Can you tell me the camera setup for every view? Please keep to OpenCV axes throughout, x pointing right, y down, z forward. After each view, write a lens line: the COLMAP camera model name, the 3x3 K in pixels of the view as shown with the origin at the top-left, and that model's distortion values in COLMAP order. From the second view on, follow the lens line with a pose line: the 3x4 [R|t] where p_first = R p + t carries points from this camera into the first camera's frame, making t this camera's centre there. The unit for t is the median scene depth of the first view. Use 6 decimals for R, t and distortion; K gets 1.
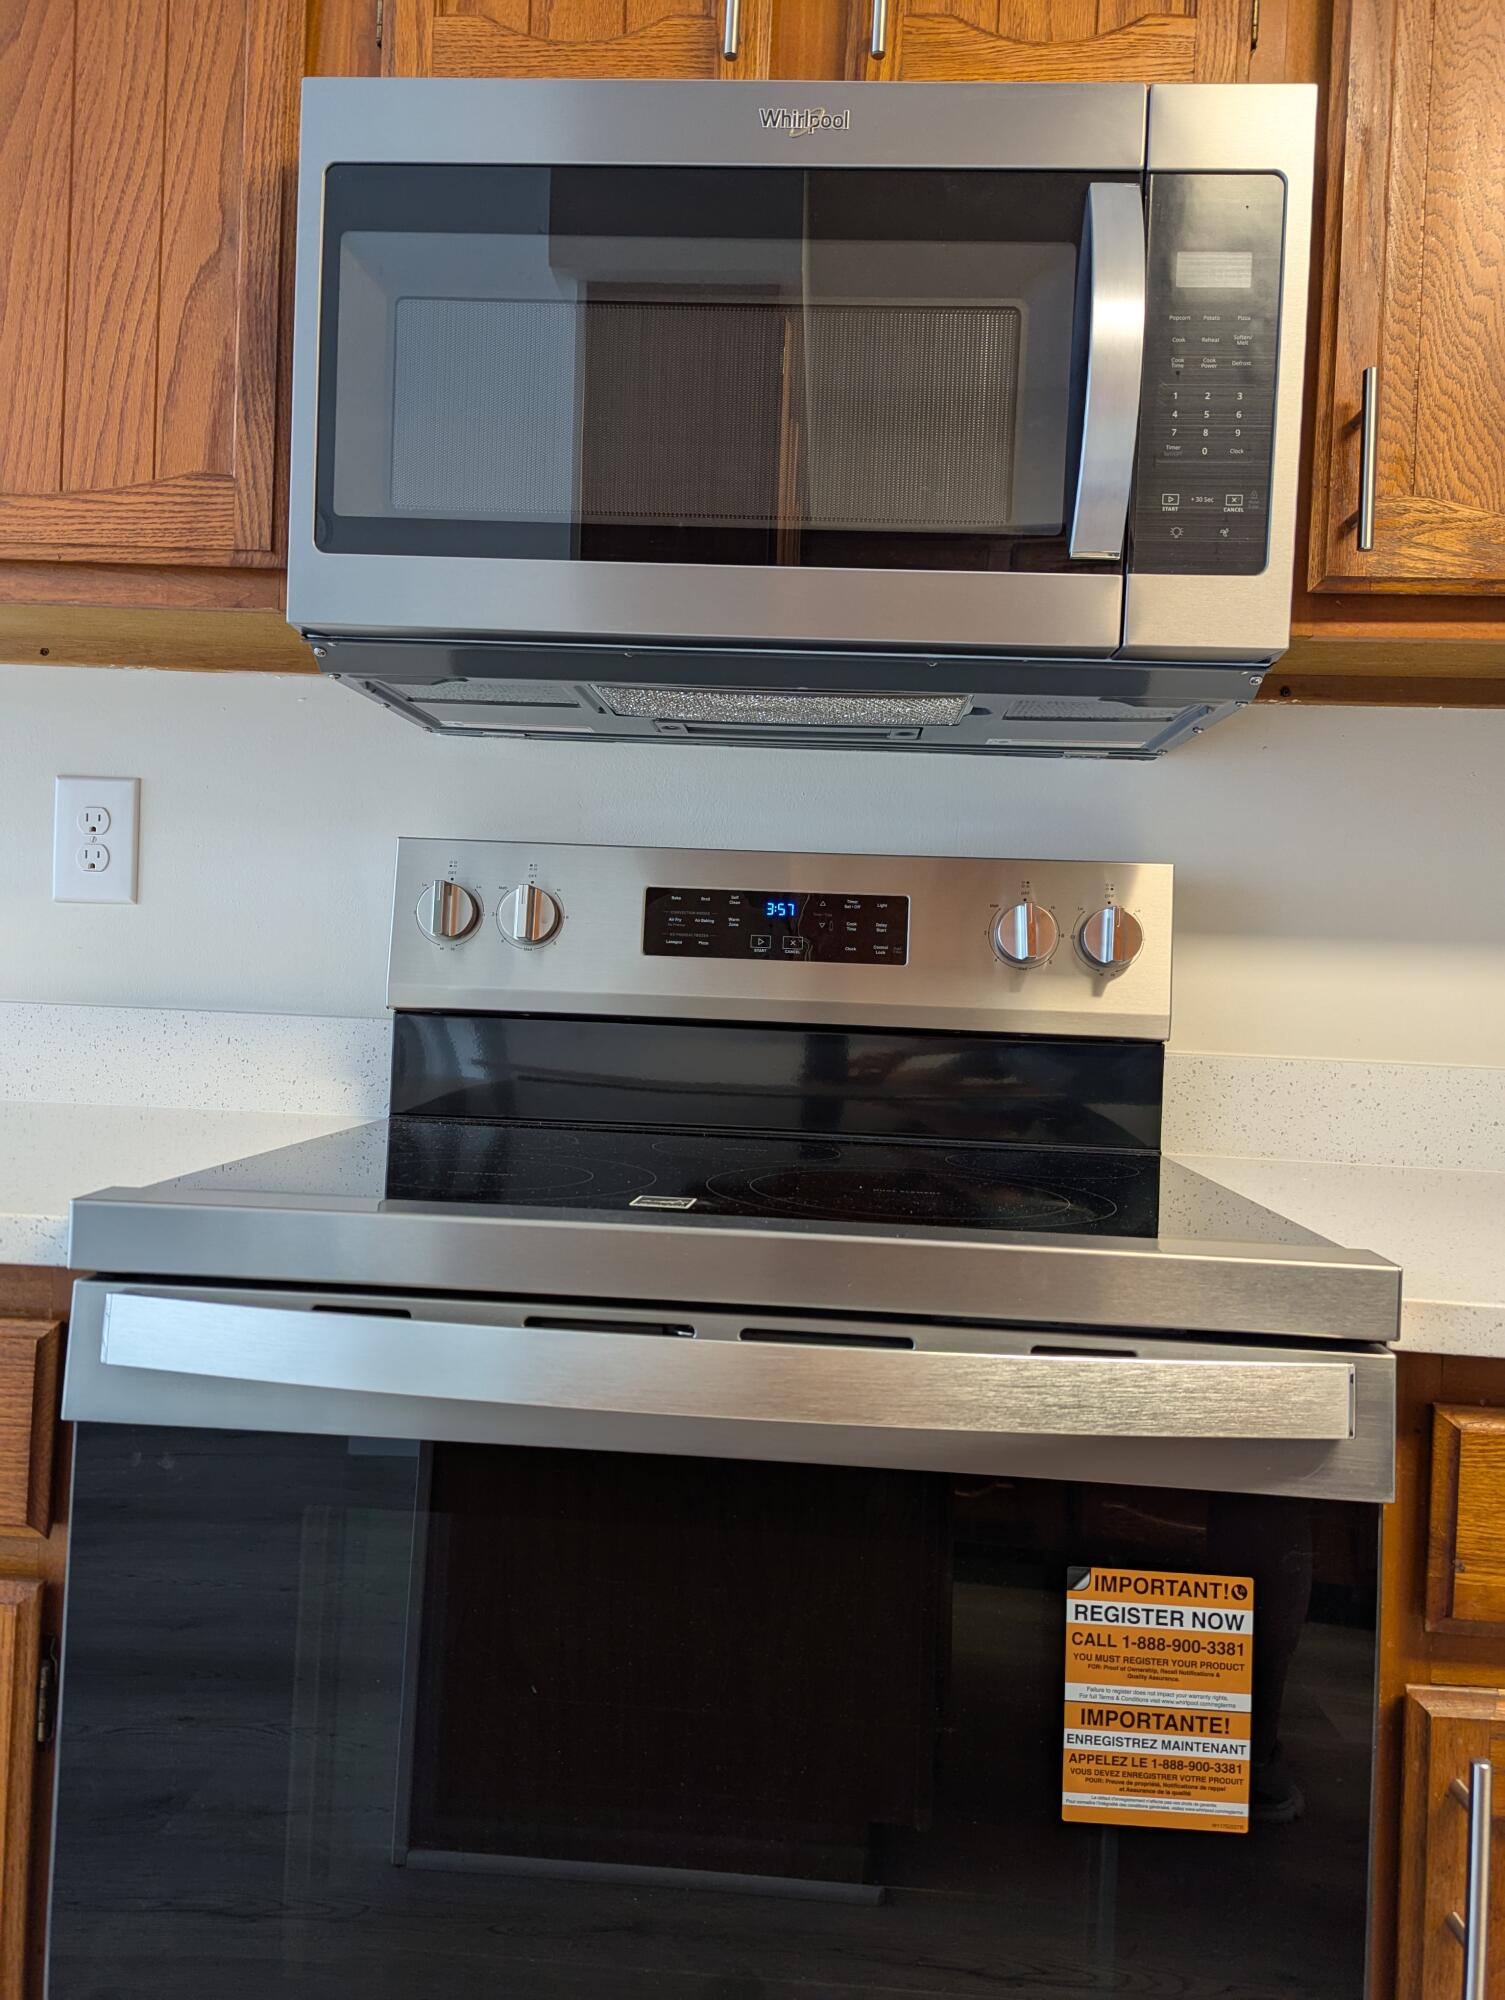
lens RADIAL K [[1419.0, 0, 784.9], [0, 1419.0, 1001.3], [0, 0, 1]] dist [0.027372, -0.046903]
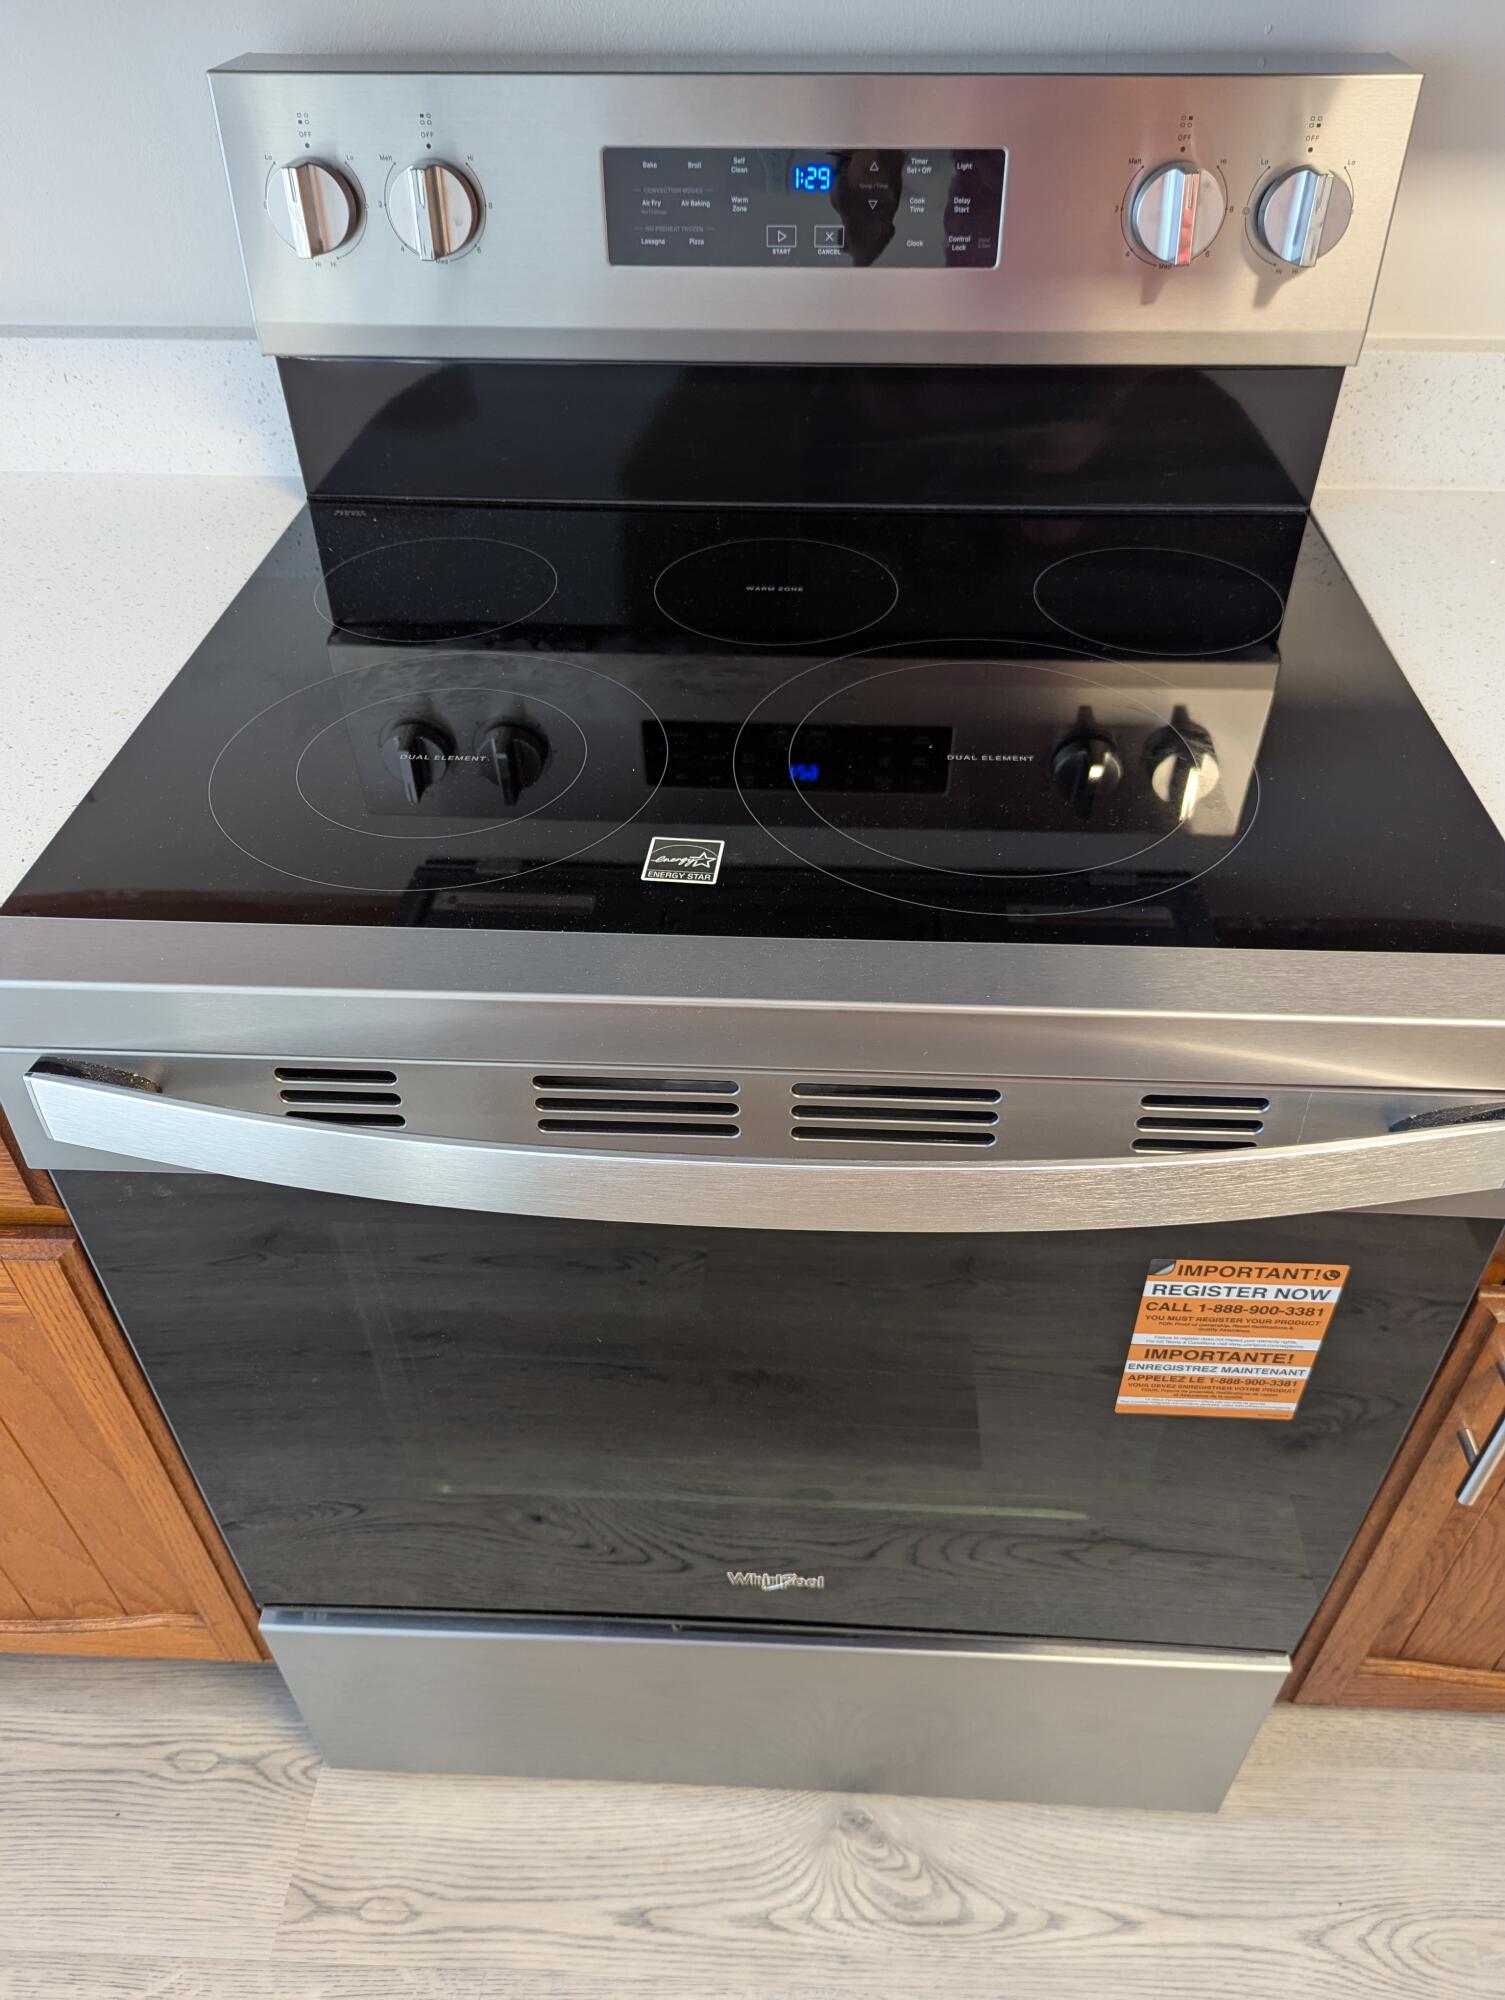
lens RADIAL K [[1419.0, 0, 784.9], [0, 1419.0, 1001.3], [0, 0, 1]] dist [0.027372, -0.046903]
pose [[0.999264, -0.027885, -0.026346, -0.012524], [0.038335, 0.751917, 0.658143, -0.354204], [0.001458, -0.658668, 0.752432, 0.408978]]
